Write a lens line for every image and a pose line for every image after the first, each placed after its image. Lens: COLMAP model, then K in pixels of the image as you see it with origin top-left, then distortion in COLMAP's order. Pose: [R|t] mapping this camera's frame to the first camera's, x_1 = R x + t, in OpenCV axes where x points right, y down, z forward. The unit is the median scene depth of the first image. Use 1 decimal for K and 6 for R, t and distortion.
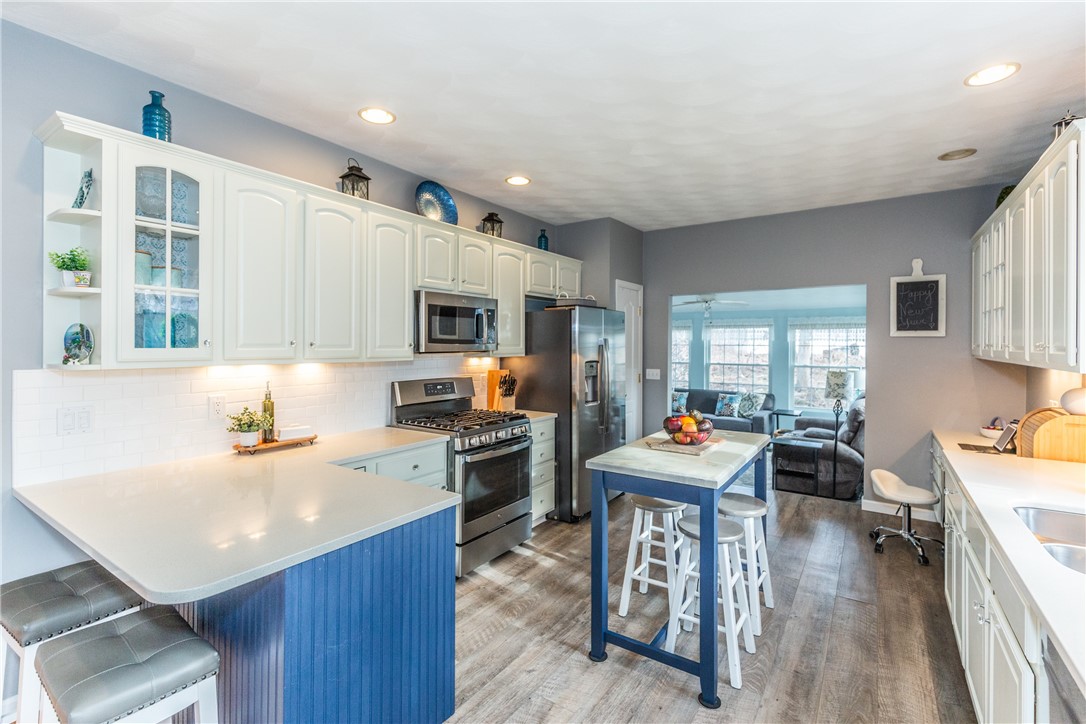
lens RADIAL K [[488.0, 0, 544.9], [0, 488.0, 348.4], [0, 0, 1]] dist [0.000265, -0.000133]
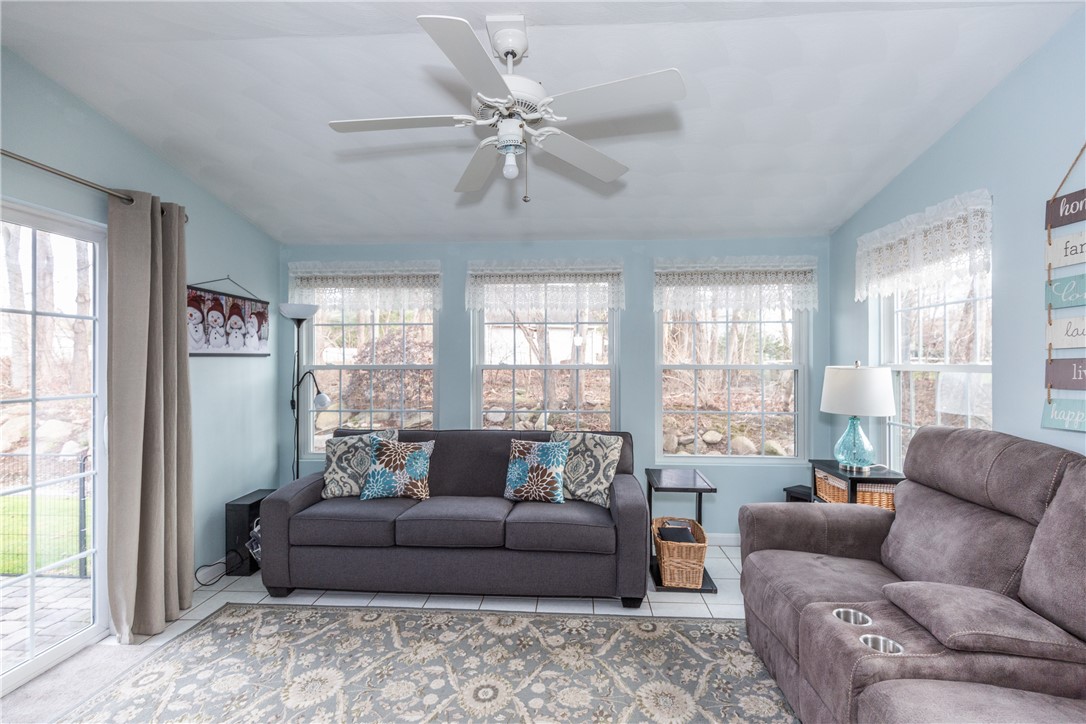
lens RADIAL K [[486.8, 0, 544.9], [0, 486.8, 361.5], [0, 0, 1]] dist [-0.000088, -0.000572]
pose [[0.866378, -0.003802, 0.499374, 0.404650], [0.009338, 0.999920, -0.008587, 0.073239], [-0.499301, 0.012103, 0.866344, 1.415684]]
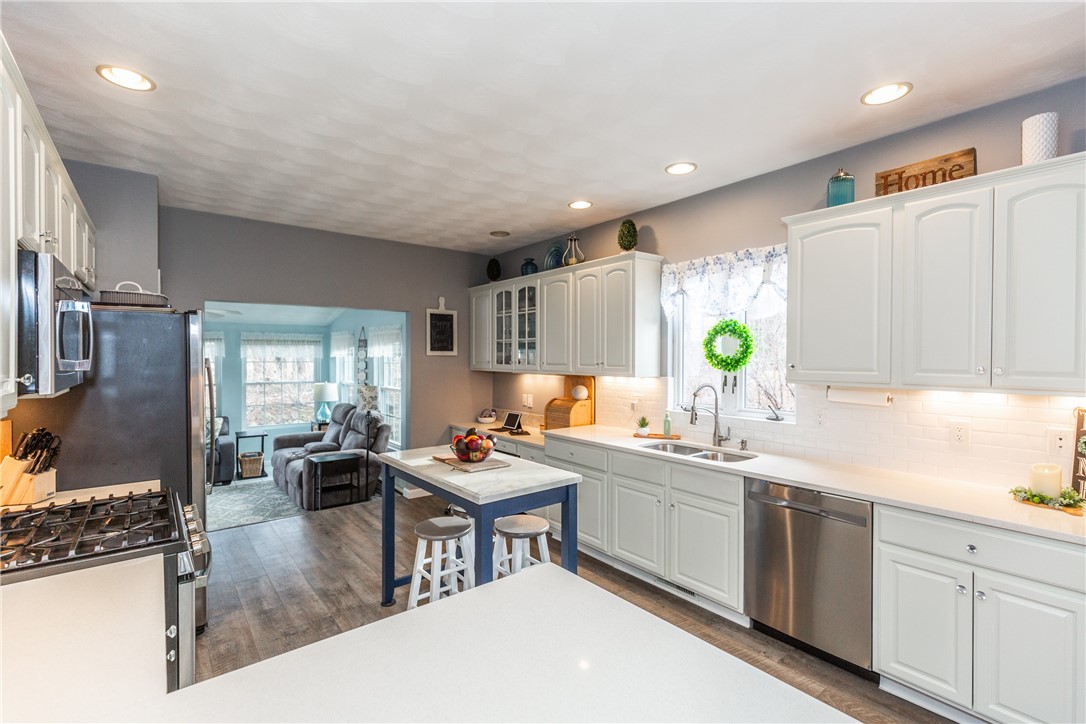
lens RADIAL K [[486.8, 0, 544.9], [0, 486.8, 361.5], [0, 0, 1]] dist [-0.000088, -0.000572]
pose [[0.289366, -0.011661, 0.957148, -0.463329], [0.011392, 0.999897, 0.008738, -0.017948], [-0.957151, 0.008375, 0.289469, 0.385274]]
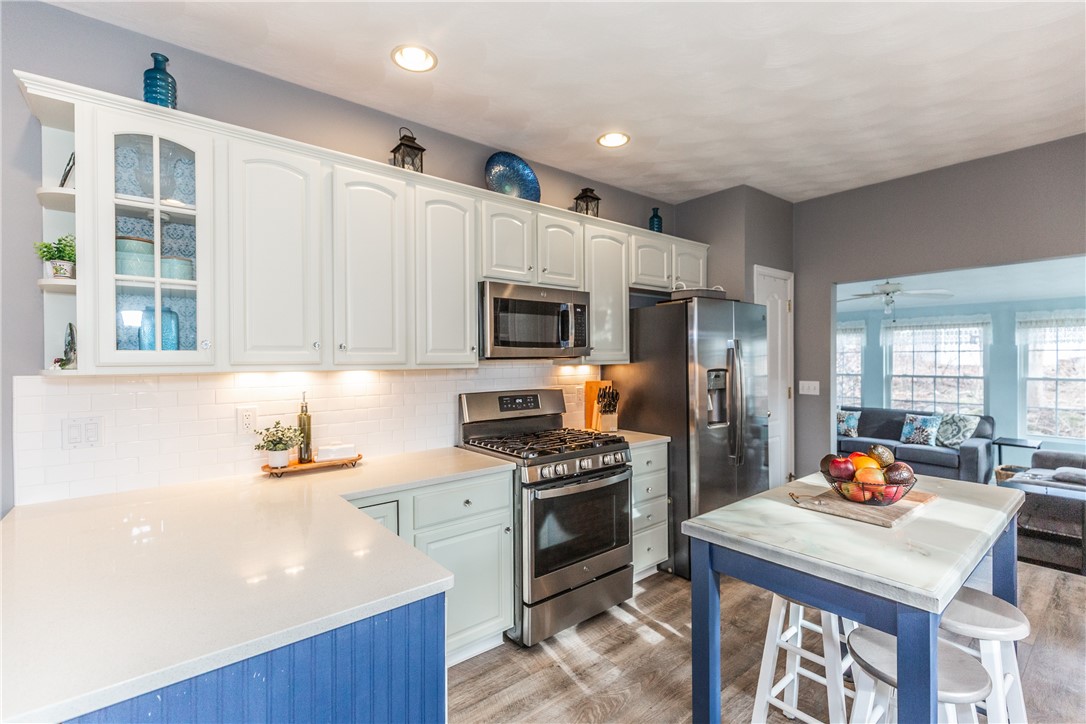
lens RADIAL K [[486.8, 0, 544.9], [0, 486.8, 361.5], [0, 0, 1]] dist [-0.000088, -0.000572]
pose [[0.959189, -0.007861, -0.282656, 0.058444], [0.007569, 0.999969, -0.002123, 0.014571], [0.282664, -0.000103, 0.959219, 0.217664]]
